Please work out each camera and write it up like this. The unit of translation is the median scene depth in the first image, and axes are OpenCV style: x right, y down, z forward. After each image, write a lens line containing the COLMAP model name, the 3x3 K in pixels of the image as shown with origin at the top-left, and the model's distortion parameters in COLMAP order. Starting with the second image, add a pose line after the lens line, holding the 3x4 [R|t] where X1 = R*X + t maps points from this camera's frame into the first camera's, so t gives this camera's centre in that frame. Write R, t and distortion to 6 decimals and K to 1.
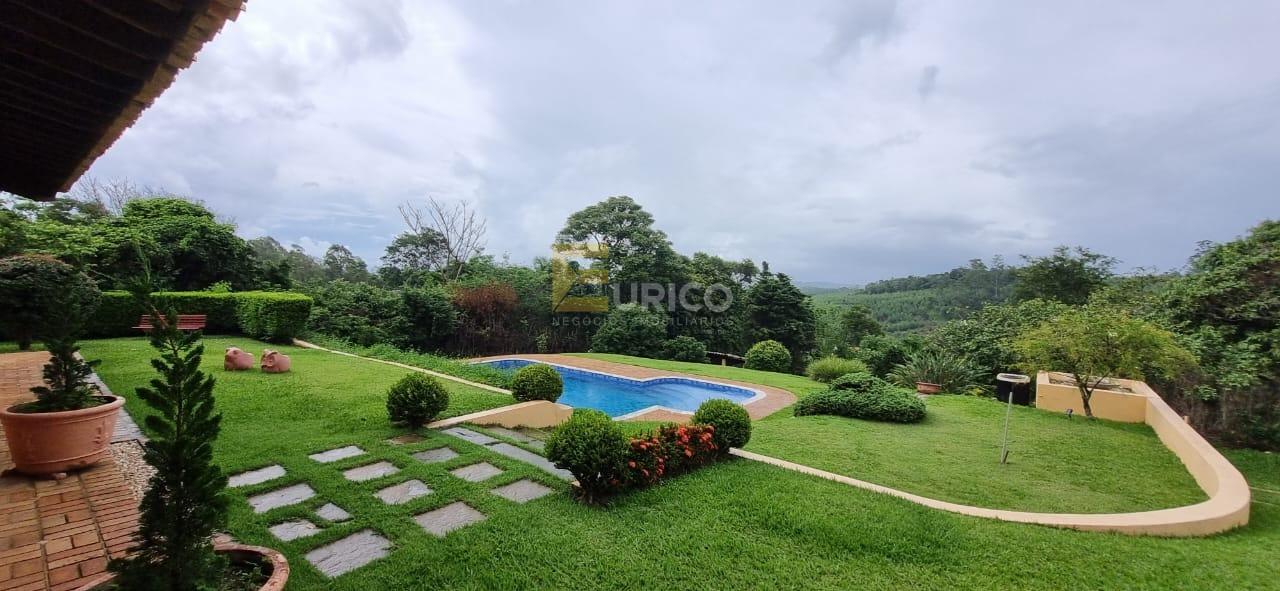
lens RADIAL K [[506.5, 0, 638.6], [0, 506.5, 282.3], [0, 0, 1]] dist [0.007004, -0.000570]
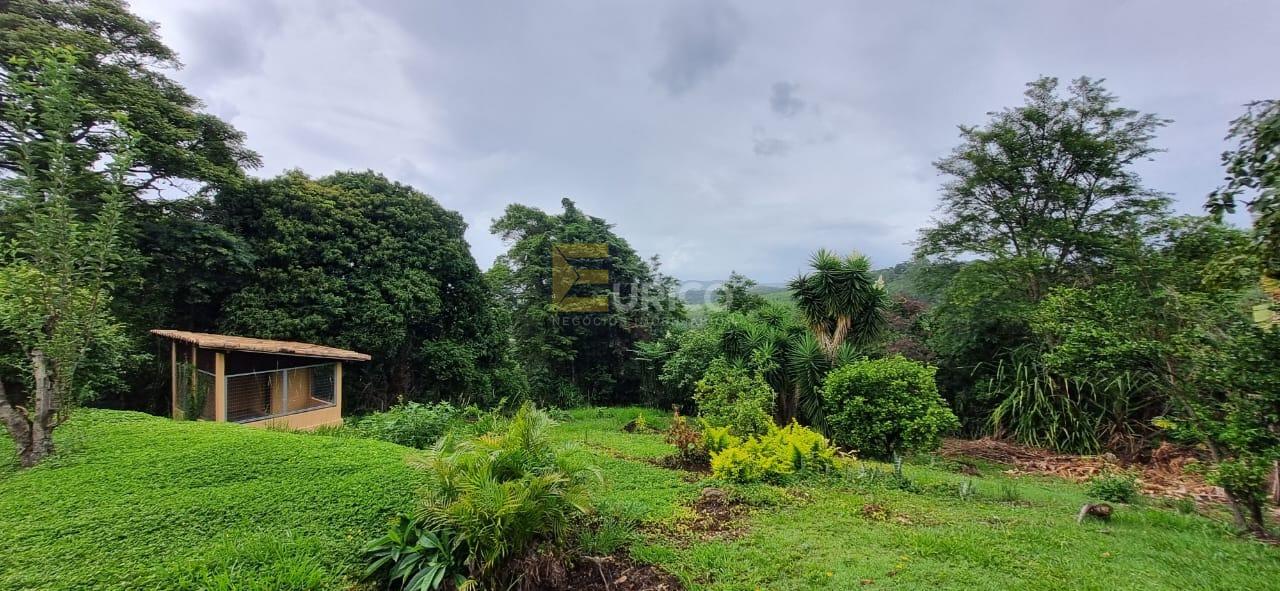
lens RADIAL K [[506.5, 0, 646.4], [0, 506.5, 285.6], [0, 0, 1]] dist [0.007004, -0.000570]
pose [[0.995728, -0.018533, 0.090458, 0.403934], [0.018756, 0.999823, -0.001626, 0.095557], [-0.090412, 0.003316, 0.995899, 0.534069]]
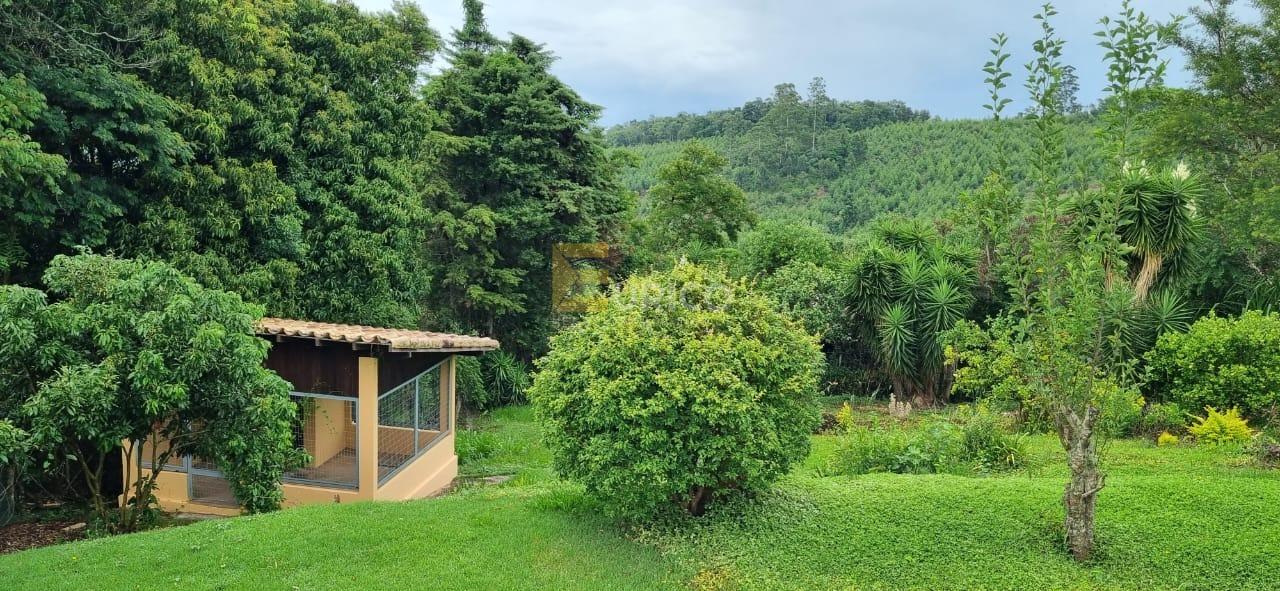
lens RADIAL K [[980.2, 0, 648.6], [0, 980.2, 300.7], [0, 0, 1]] dist [0.031393, -0.011057]
pose [[0.889101, -0.068056, 0.452624, 0.082709], [-0.012158, 0.985024, 0.171990, 0.054242], [-0.457550, -0.158420, 0.874958, 0.548238]]
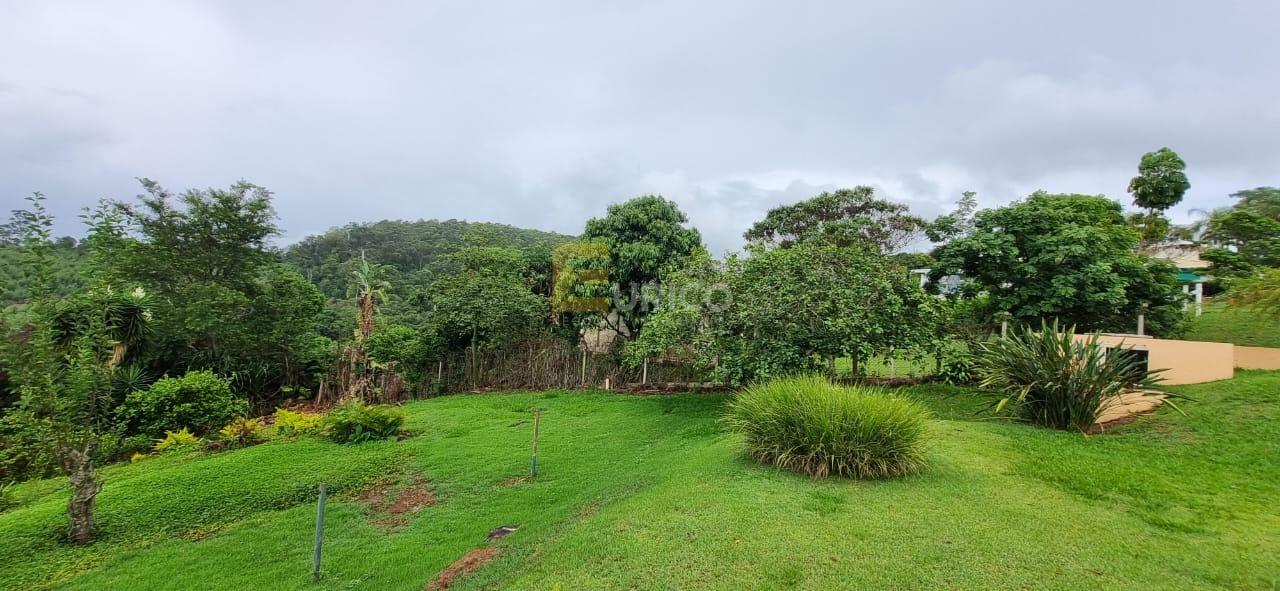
lens RADIAL K [[506.5, 0, 642.9], [0, 506.5, 296.0], [0, 0, 1]] dist [0.007004, -0.000570]
pose [[-0.180456, -0.004547, 0.983572, 0.054408], [-0.067104, 0.997716, -0.007699, 0.049758], [-0.981291, -0.067391, -0.180349, 0.534009]]
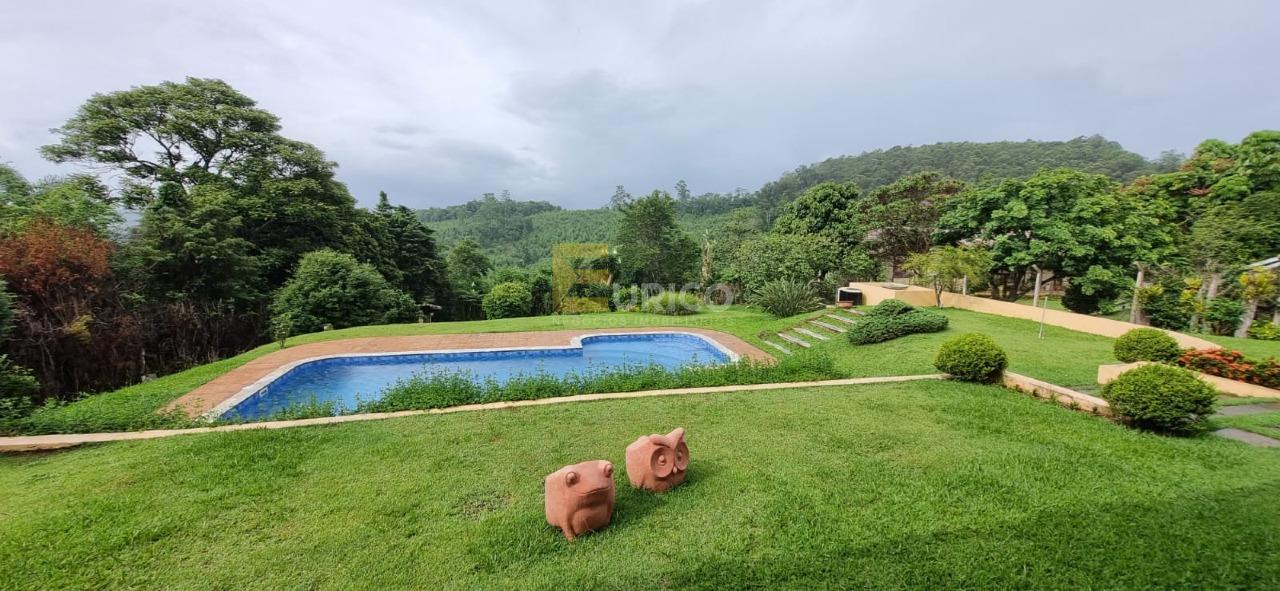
lens RADIAL K [[506.5, 0, 645.9], [0, 506.5, 293.8], [0, 0, 1]] dist [0.007004, -0.000570]
pose [[0.613986, -0.122192, 0.779801, -0.228657], [-0.001726, 0.987734, 0.156134, -0.007665], [-0.789315, -0.097210, 0.606244, 0.175455]]
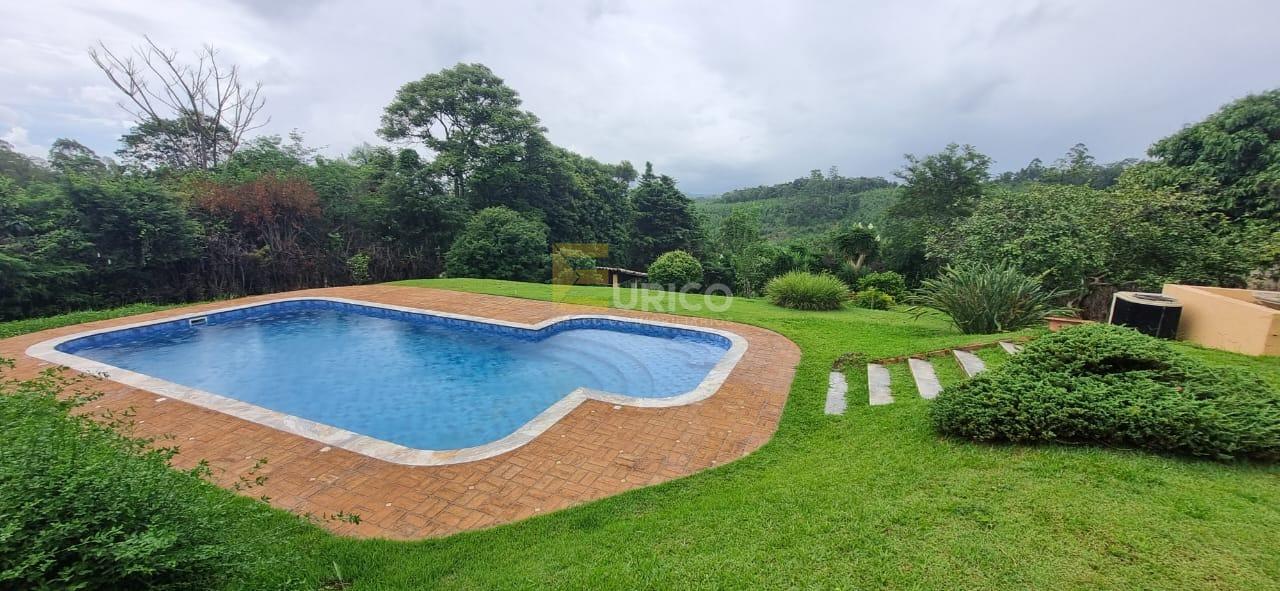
lens RADIAL K [[506.5, 0, 640.3], [0, 506.5, 283.9], [0, 0, 1]] dist [0.007004, -0.000570]
pose [[0.963583, -0.051686, 0.262366, -0.010766], [0.004805, 0.984330, 0.176268, 0.017329], [-0.267366, -0.168588, 0.948733, 0.174142]]
